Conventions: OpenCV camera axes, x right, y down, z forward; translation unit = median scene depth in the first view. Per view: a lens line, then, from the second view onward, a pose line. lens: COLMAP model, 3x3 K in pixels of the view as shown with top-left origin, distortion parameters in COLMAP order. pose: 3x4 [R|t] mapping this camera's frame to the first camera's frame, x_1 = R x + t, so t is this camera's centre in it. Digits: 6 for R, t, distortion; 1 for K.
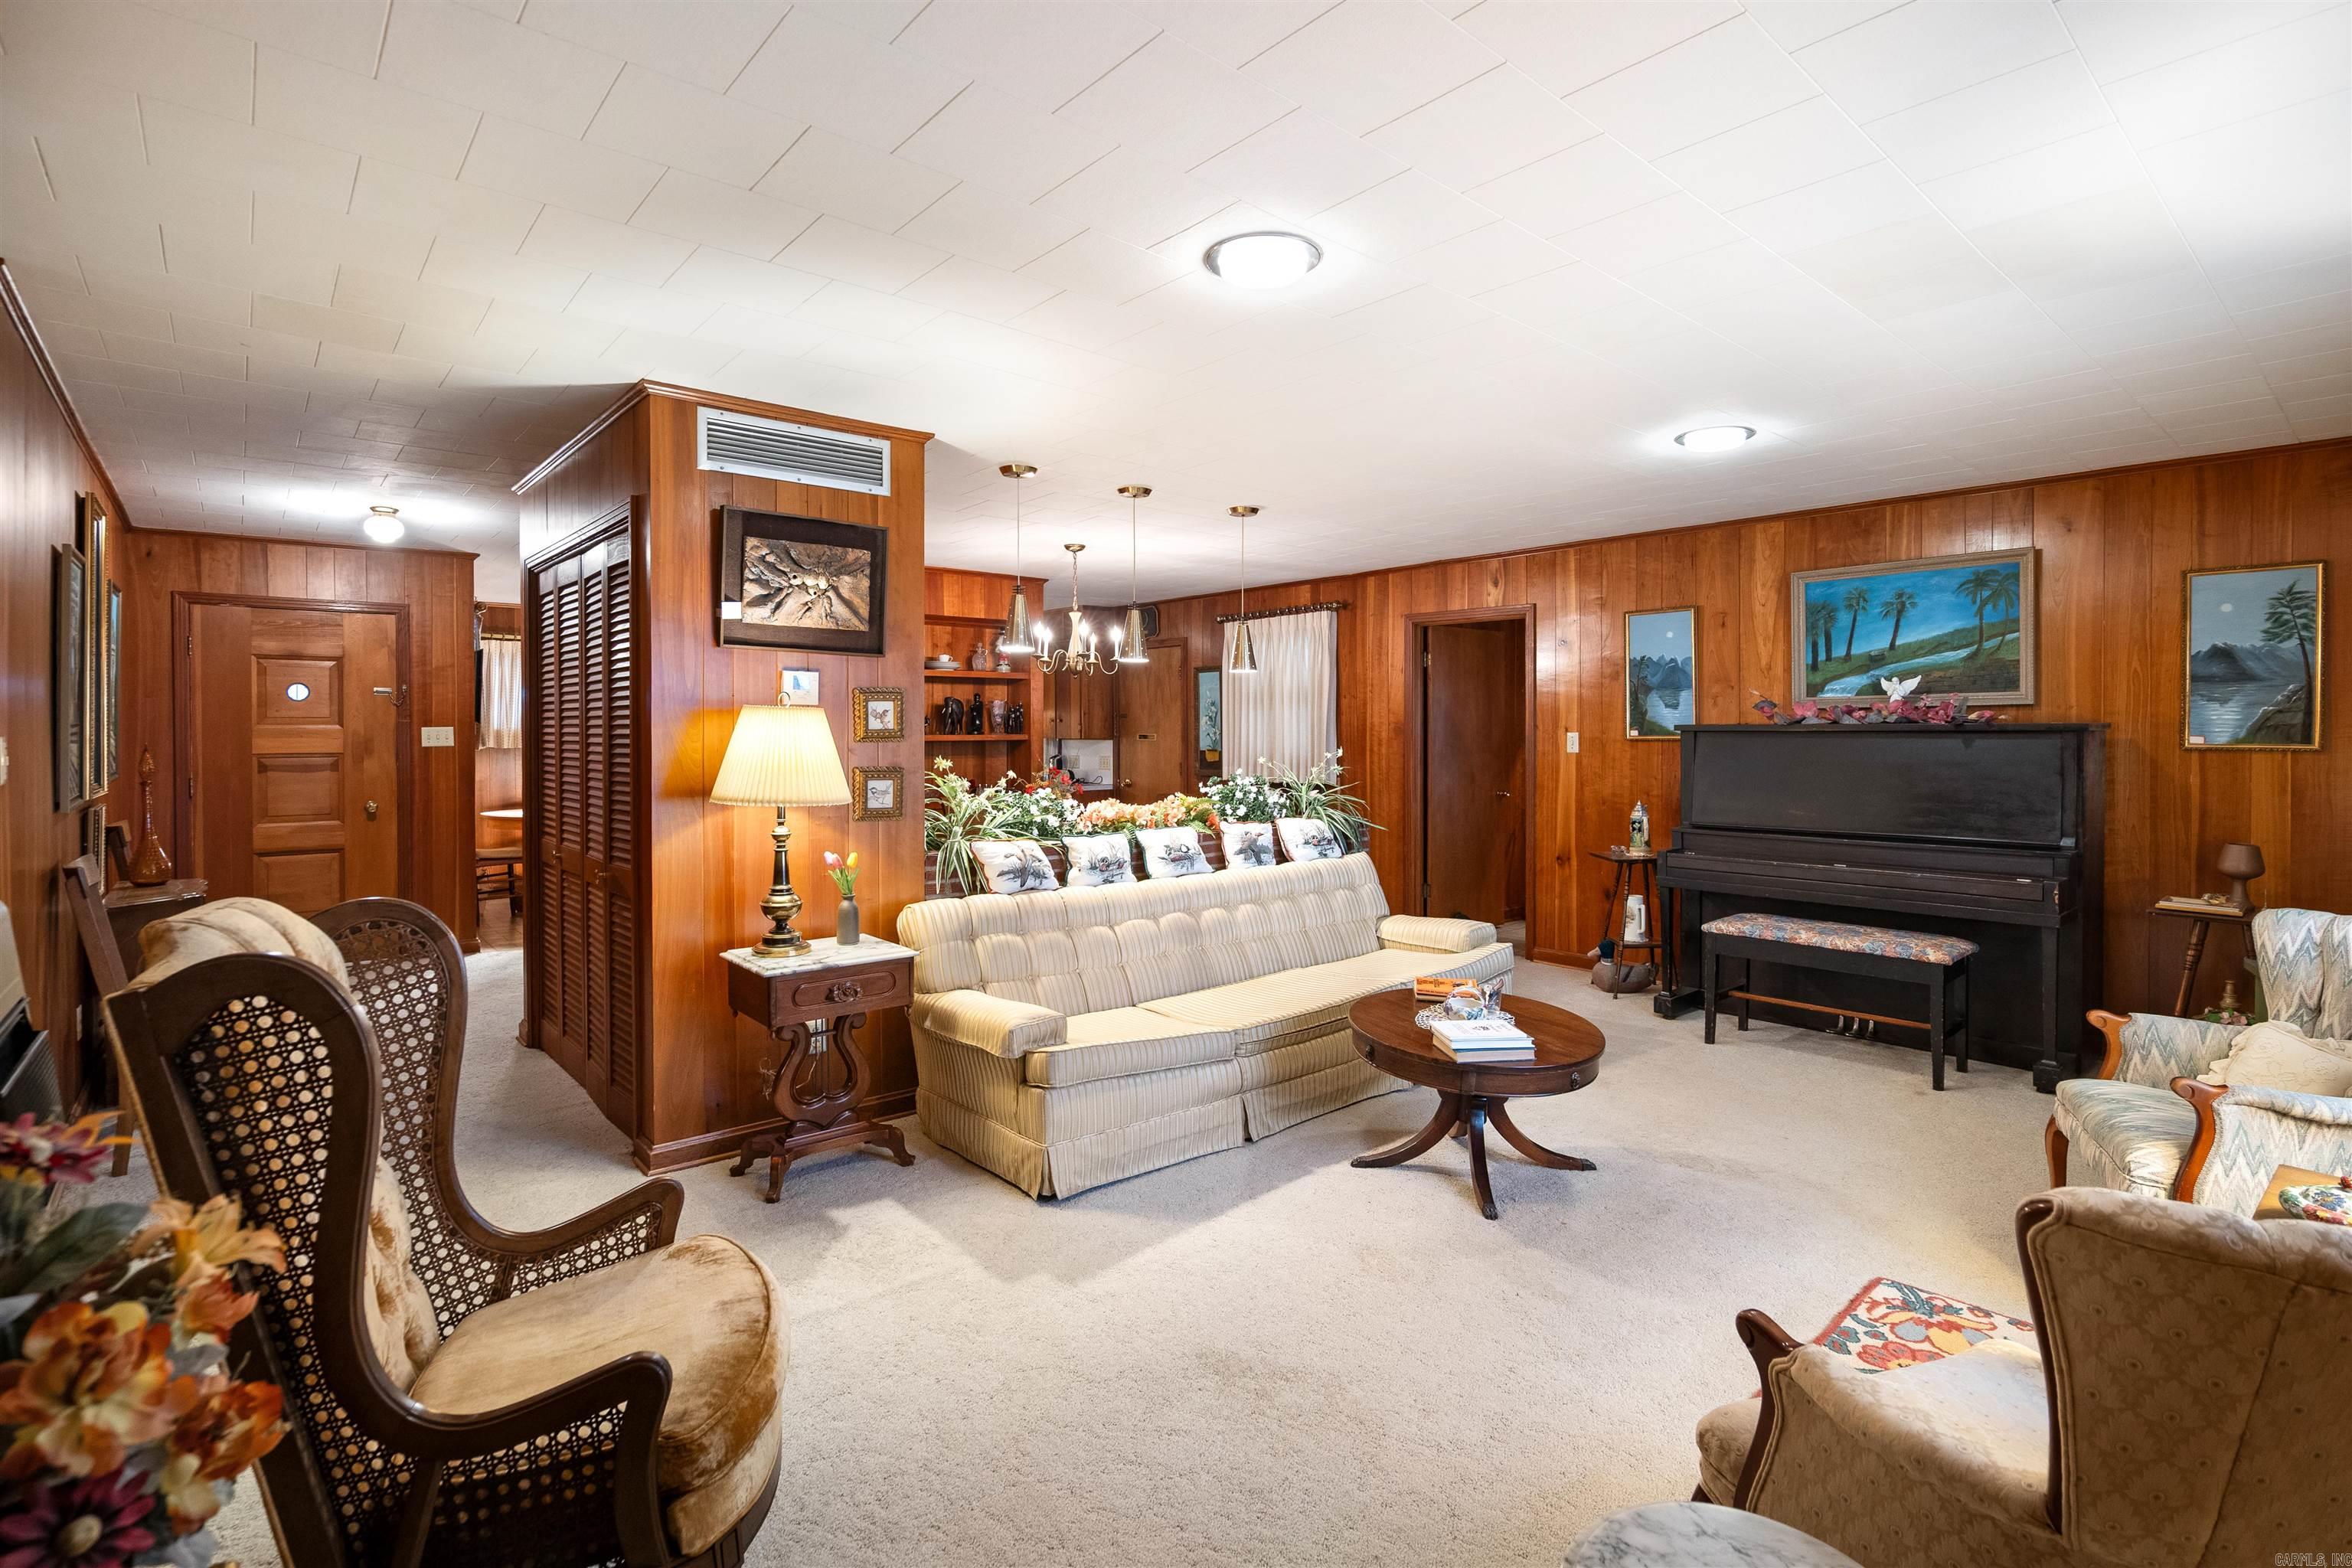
lens RADIAL K [[1120.2, 0, 1192.9], [0, 1120.2, 717.3], [0, 0, 1]] dist [-0.012183, 0.000681]
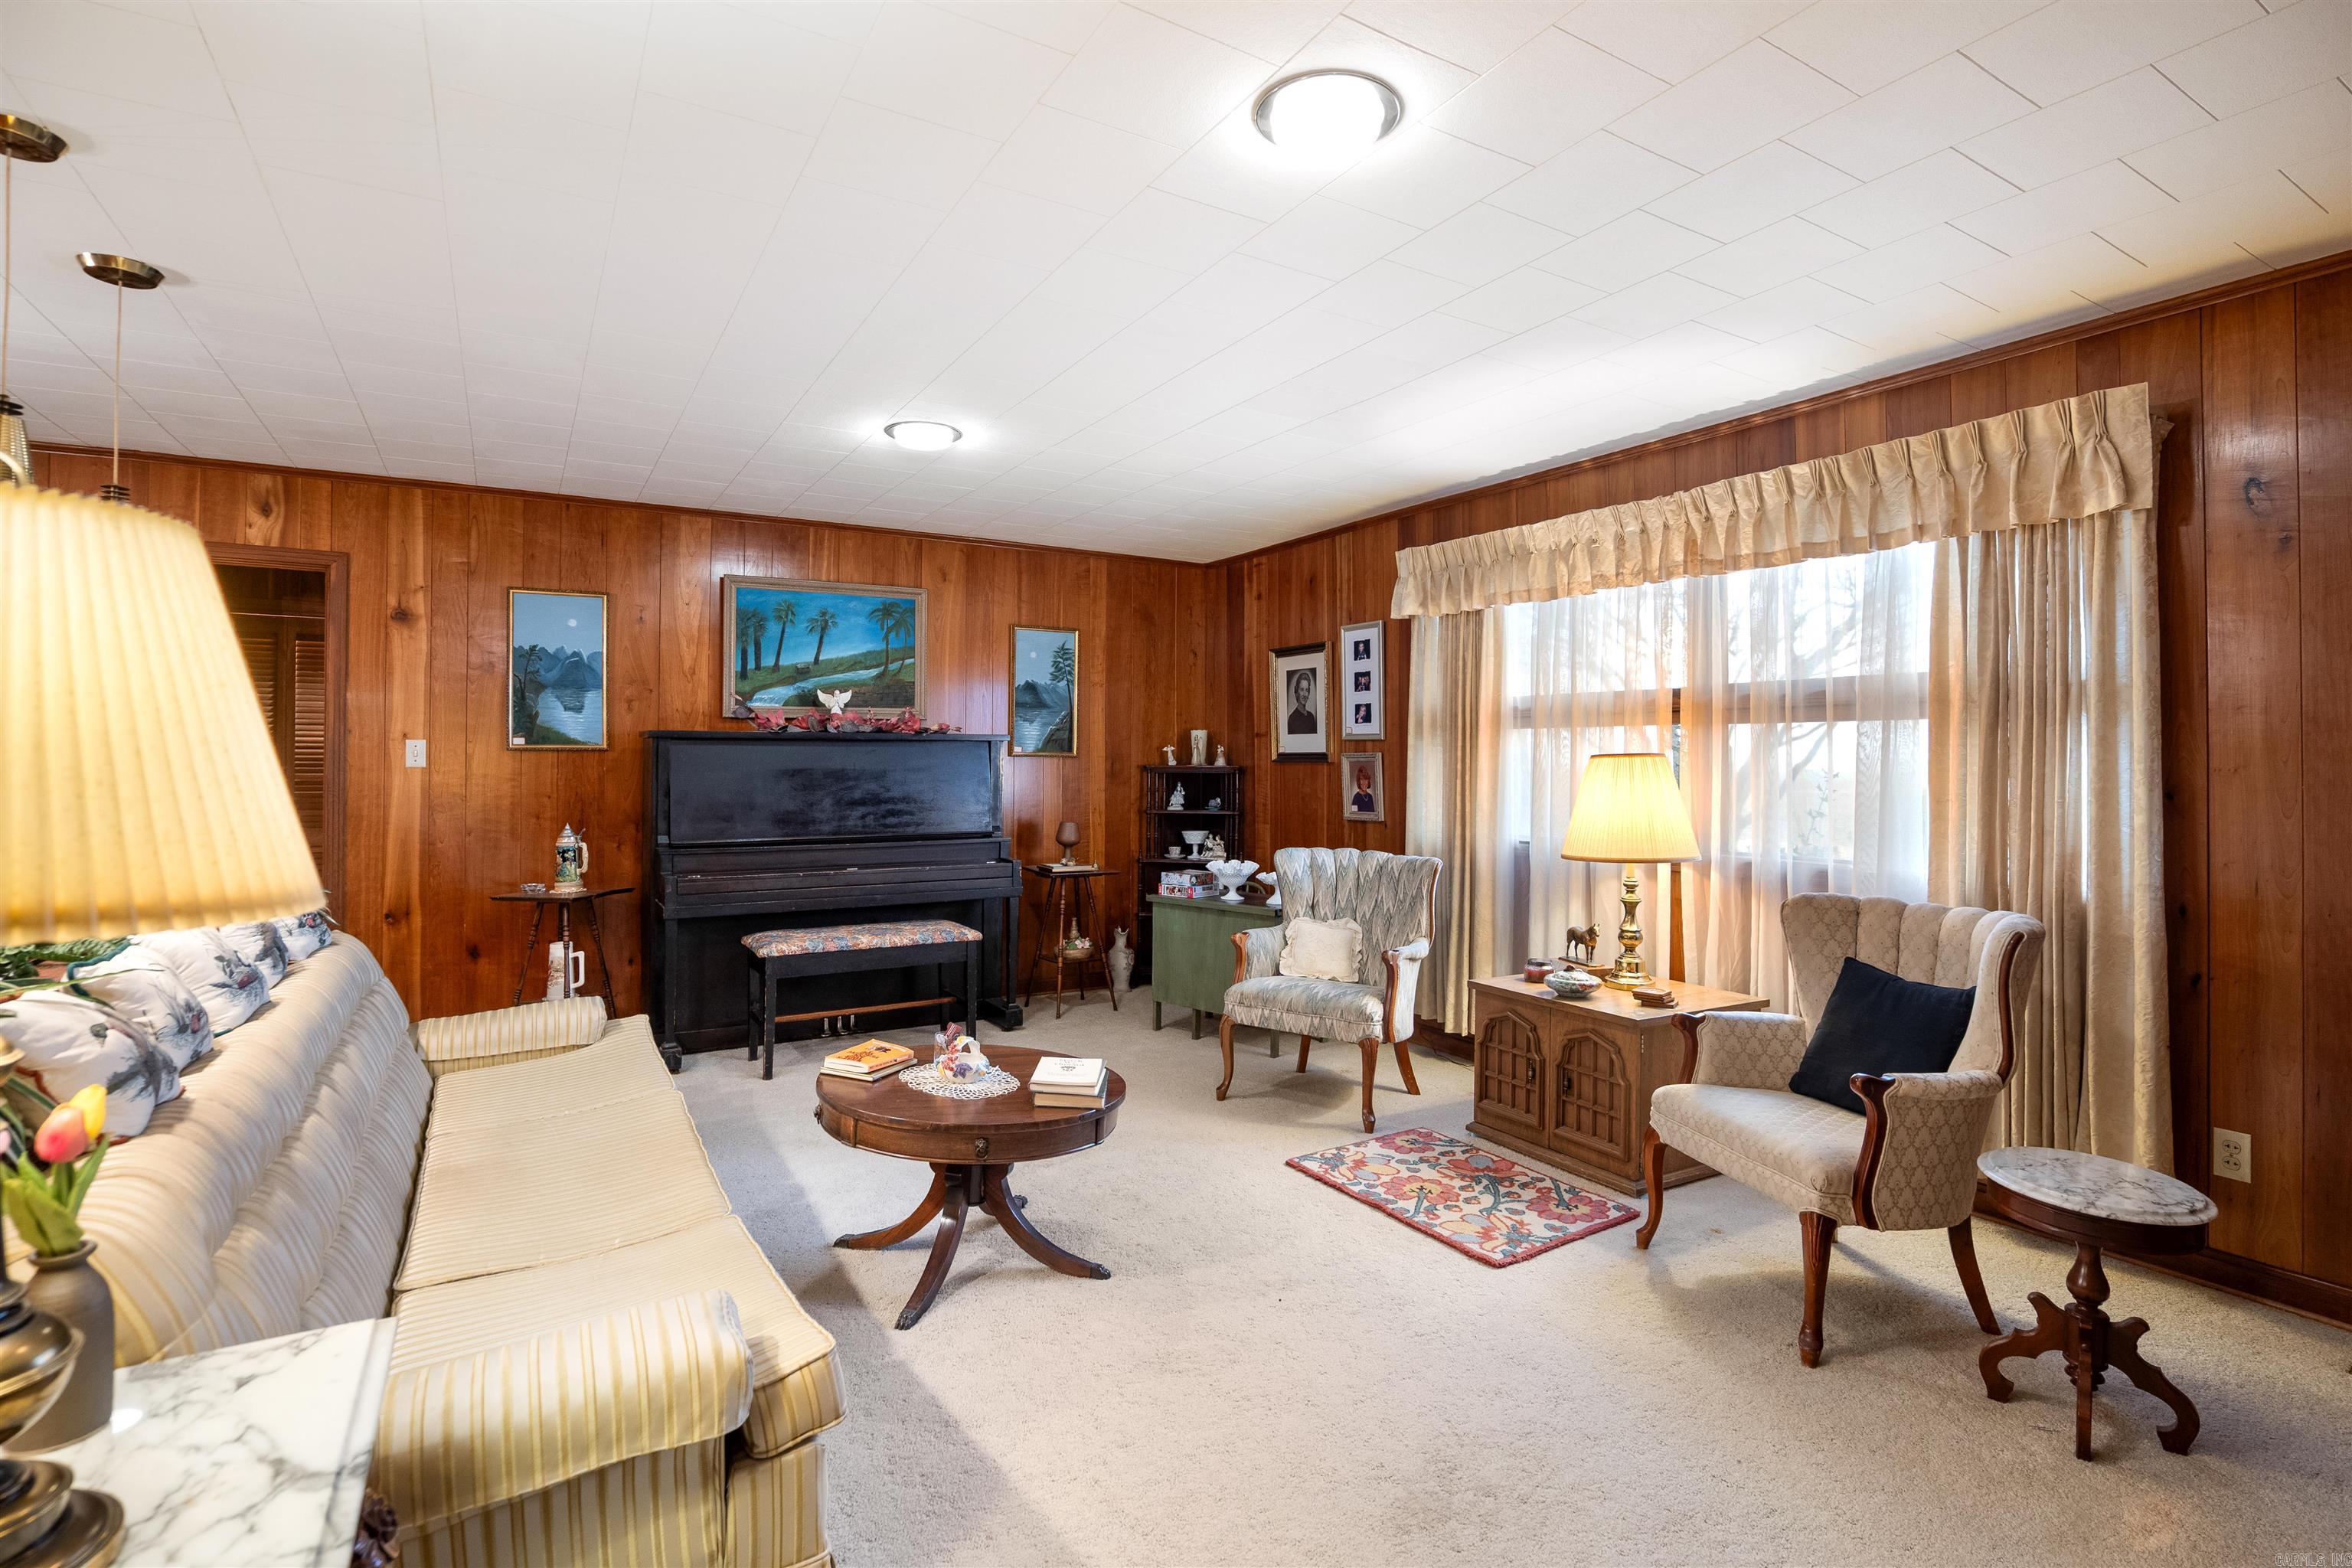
lens RADIAL K [[1133.7, 0, 1169.4], [0, 1133.7, 741.5], [0, 0, 1]] dist [-0.016895, 0.000092]
pose [[0.184190, 0.016498, 0.982752, -0.360719], [-0.012297, 0.999820, -0.014480, 0.023997], [-0.982814, -0.009418, 0.184360, 0.472679]]
